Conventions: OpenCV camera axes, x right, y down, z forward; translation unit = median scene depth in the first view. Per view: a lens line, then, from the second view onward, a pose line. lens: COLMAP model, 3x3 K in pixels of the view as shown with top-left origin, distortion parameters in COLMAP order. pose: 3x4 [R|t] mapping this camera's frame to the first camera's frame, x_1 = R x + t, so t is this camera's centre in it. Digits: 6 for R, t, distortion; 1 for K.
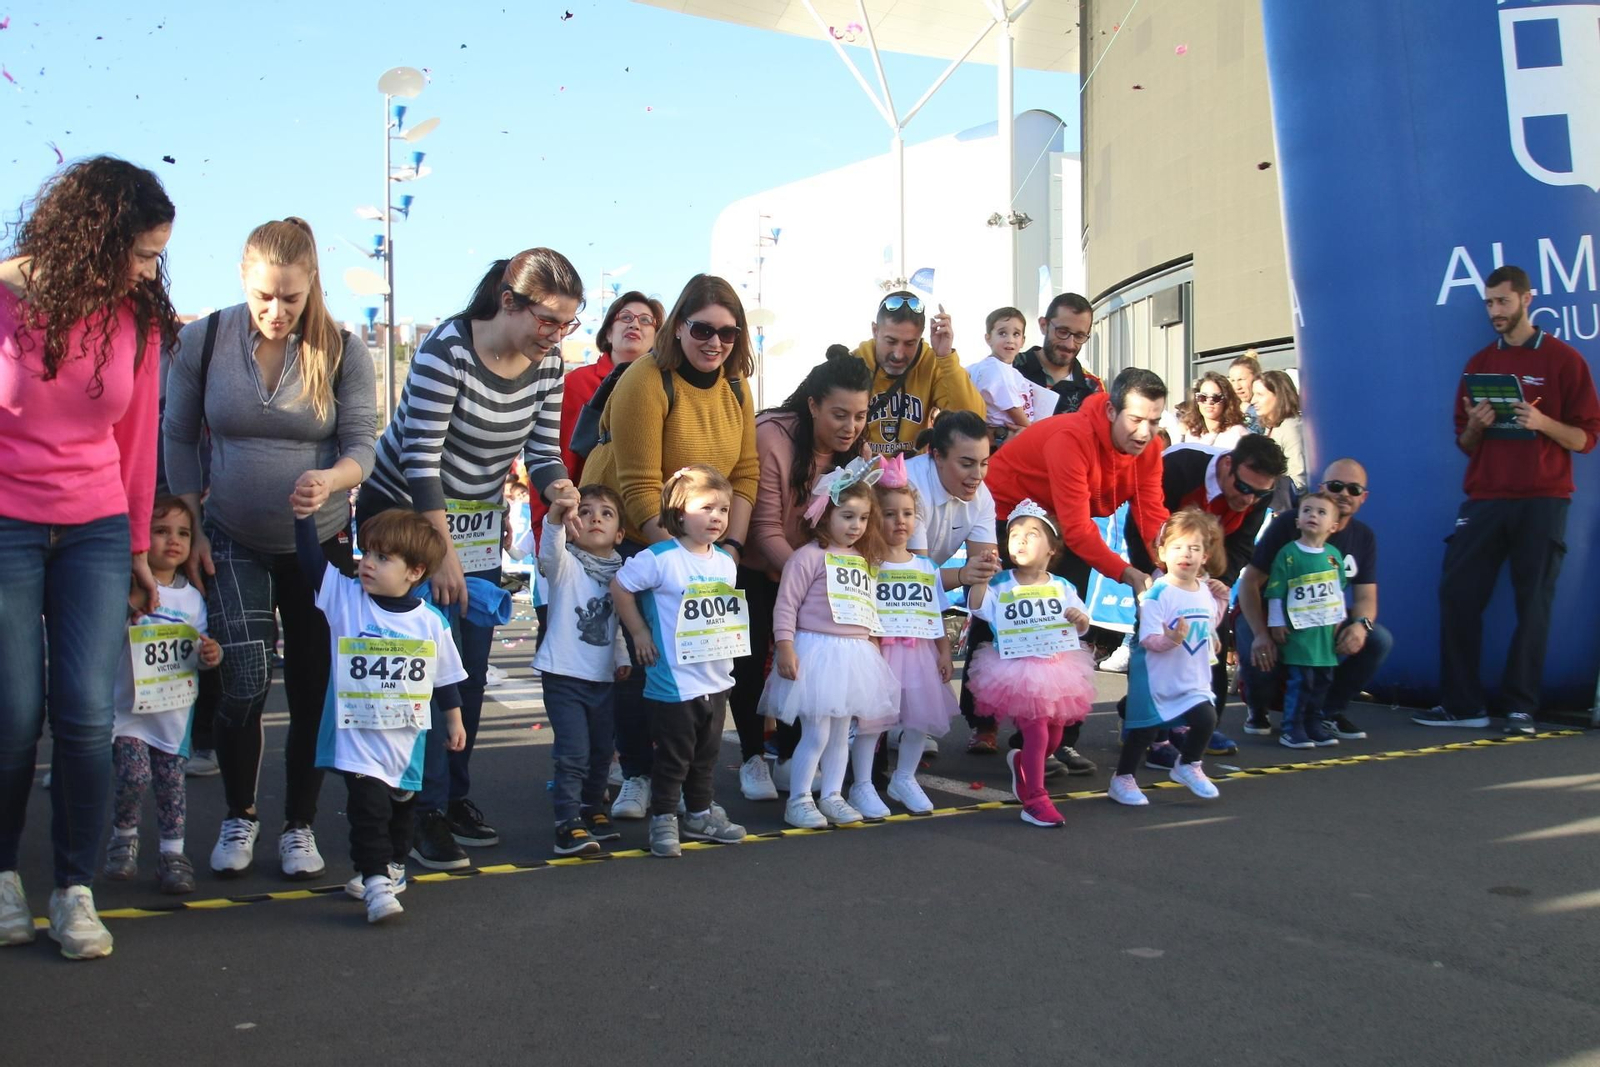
lens RADIAL K [[1582.7, 0, 771.4], [0, 1582.7, 544.0], [0, 0, 1]] dist [-0.066774, 0.009480]
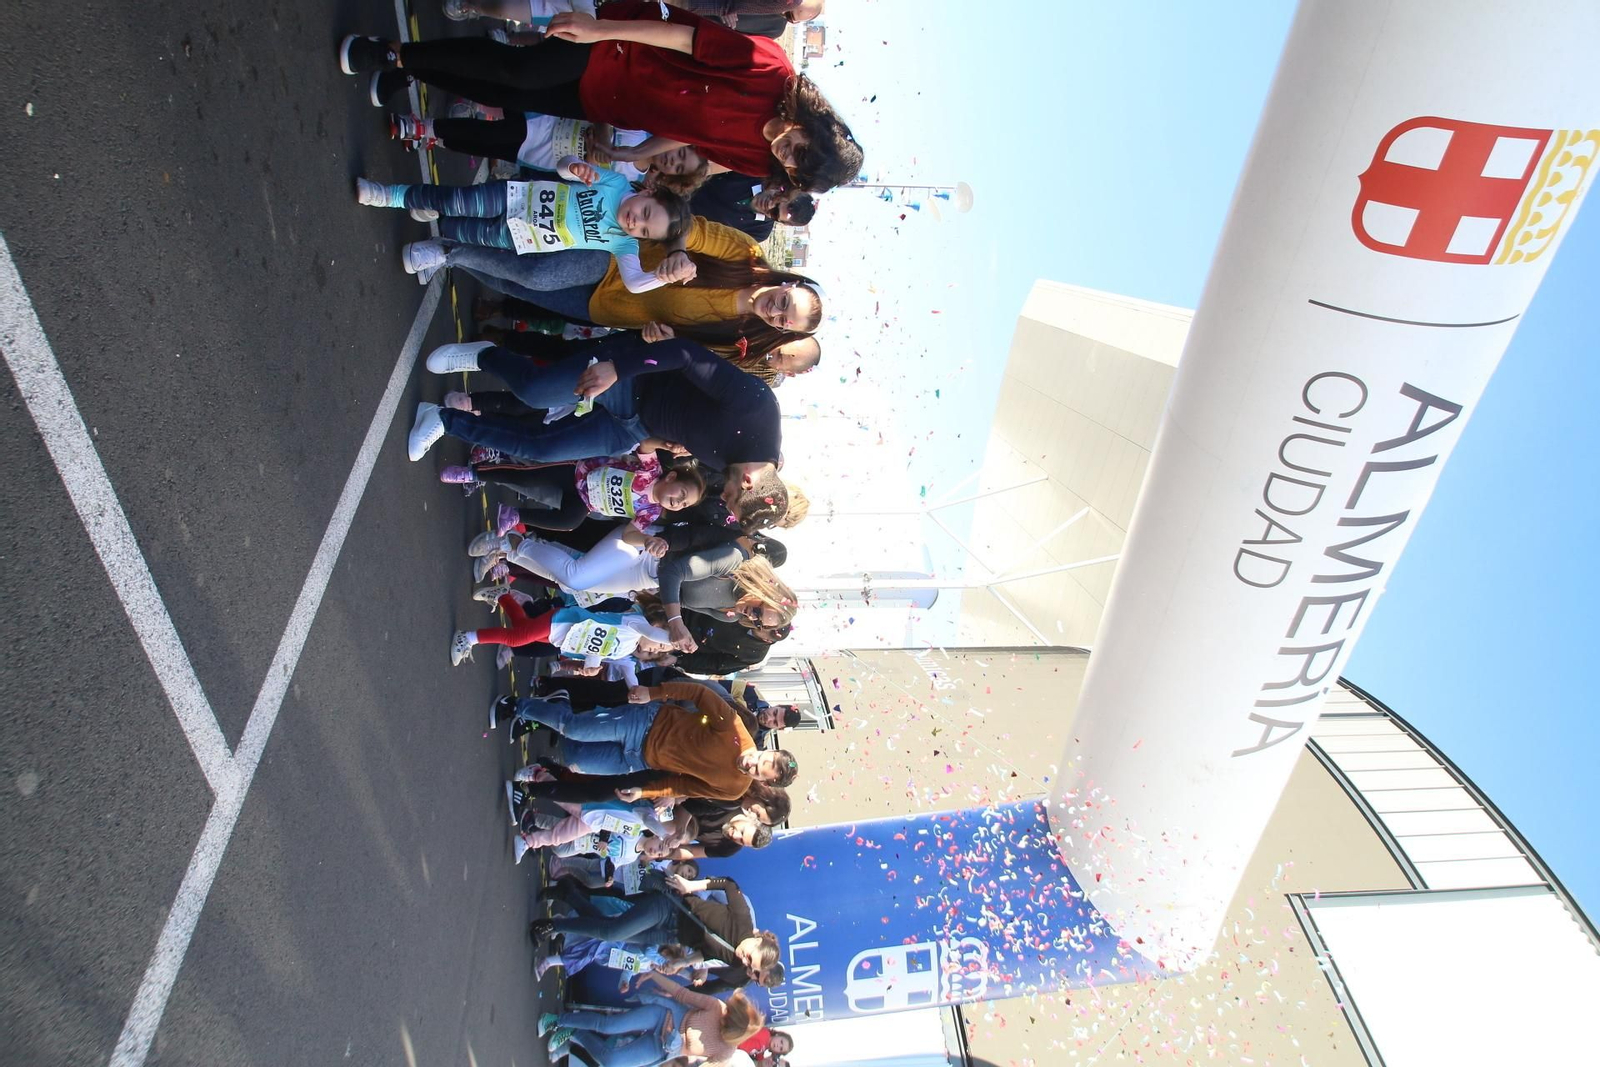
lens RADIAL K [[1030.0, 0, 779.0], [0, 1030.0, 527.1], [0, 0, 1]] dist [-0.019574, -0.017731]
pose [[-0.009454, 0.991934, 0.126399, -0.036766], [-0.994467, 0.003900, -0.104981, -0.002234], [-0.104627, -0.126692, 0.986409, -0.033328]]
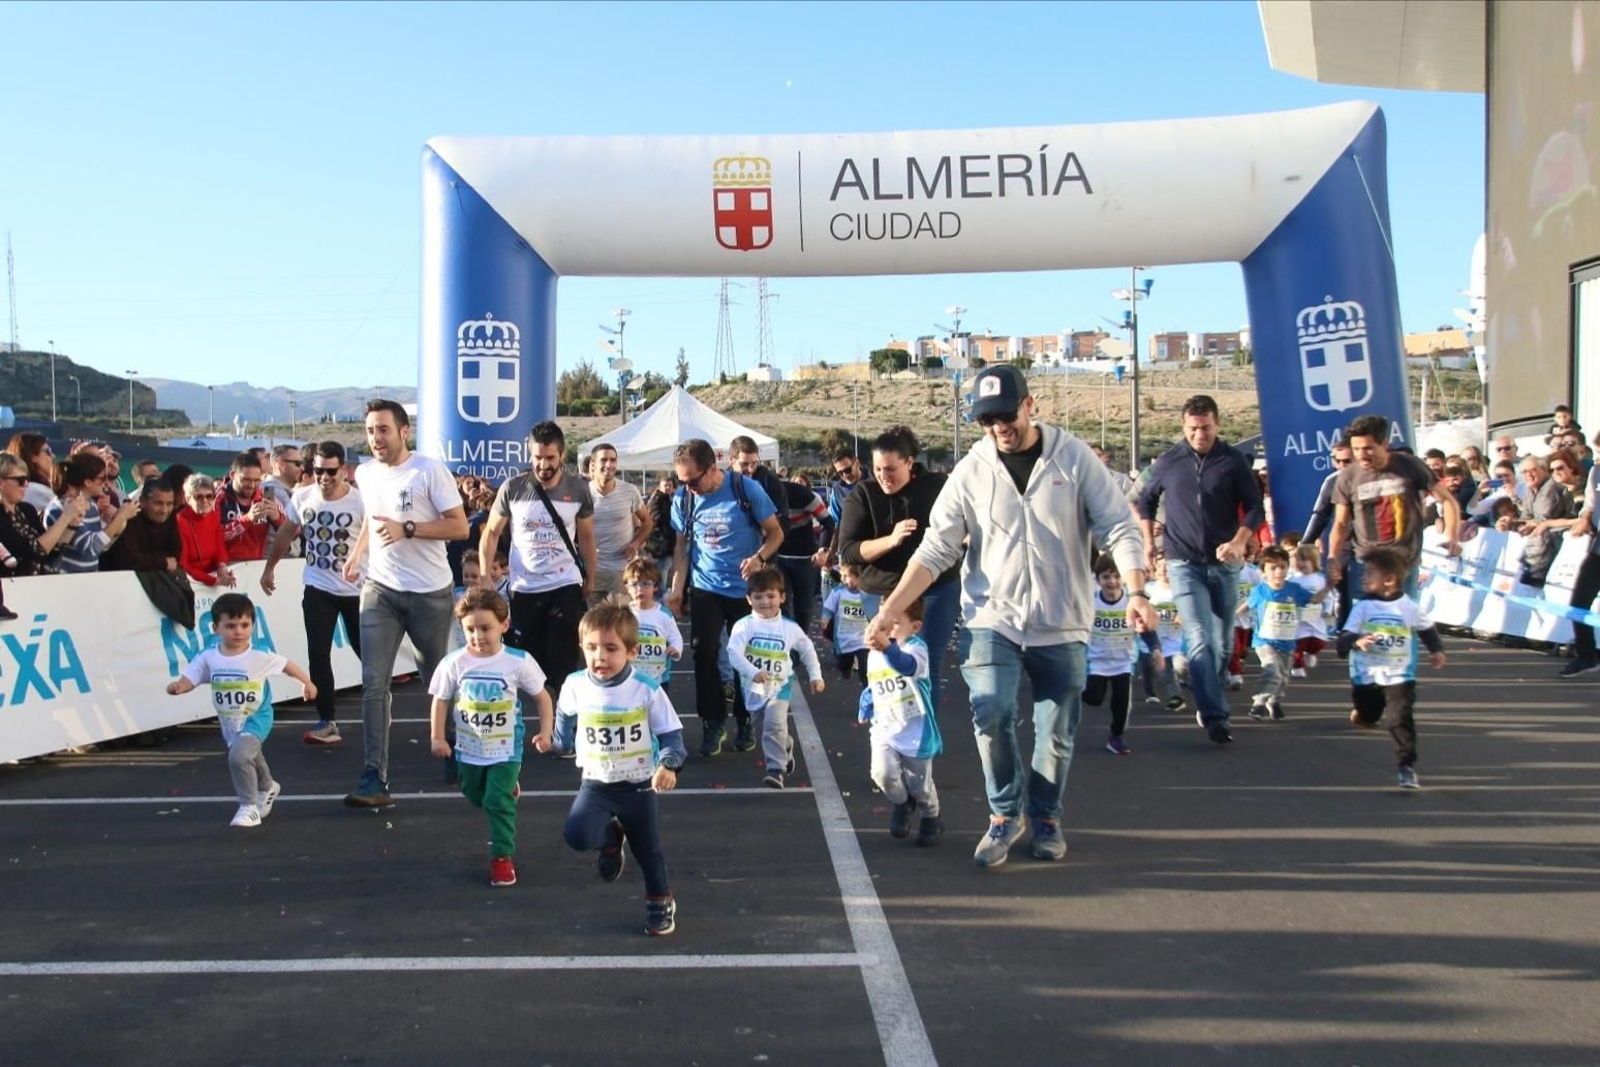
lens RADIAL K [[1507.6, 0, 696.5], [0, 1507.6, 605.8], [0, 0, 1]] dist [-0.045502, 0.007070]
pose [[0.825100, 0.023611, -0.564493, 0.185760], [0.003772, 0.998874, 0.047294, -0.003826], [0.564974, -0.041151, 0.824082, -0.300266]]
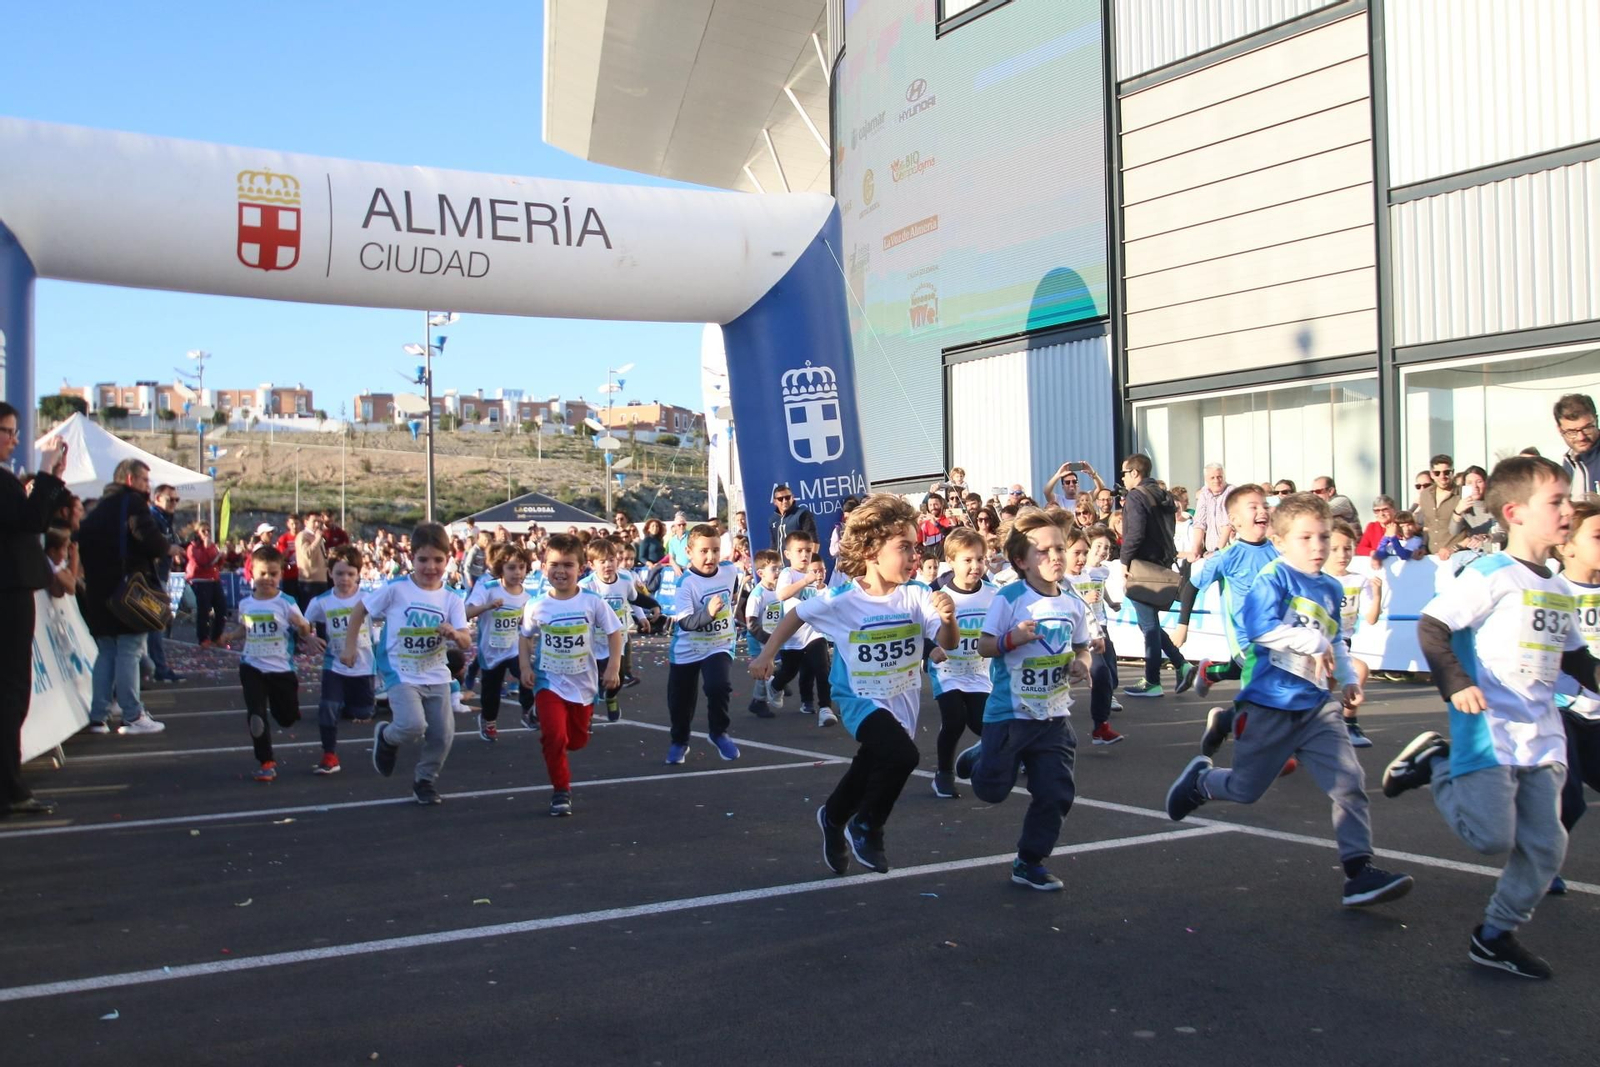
lens RADIAL K [[1627.1, 0, 771.2], [0, 1627.1, 538.2], [0, 0, 1]] dist [-0.065045, 0.033117]
pose [[0.999299, -0.013071, -0.035071, 0.094695], [0.011715, 0.999186, -0.038590, 0.005366], [0.035547, 0.038152, 0.998639, -0.361255]]
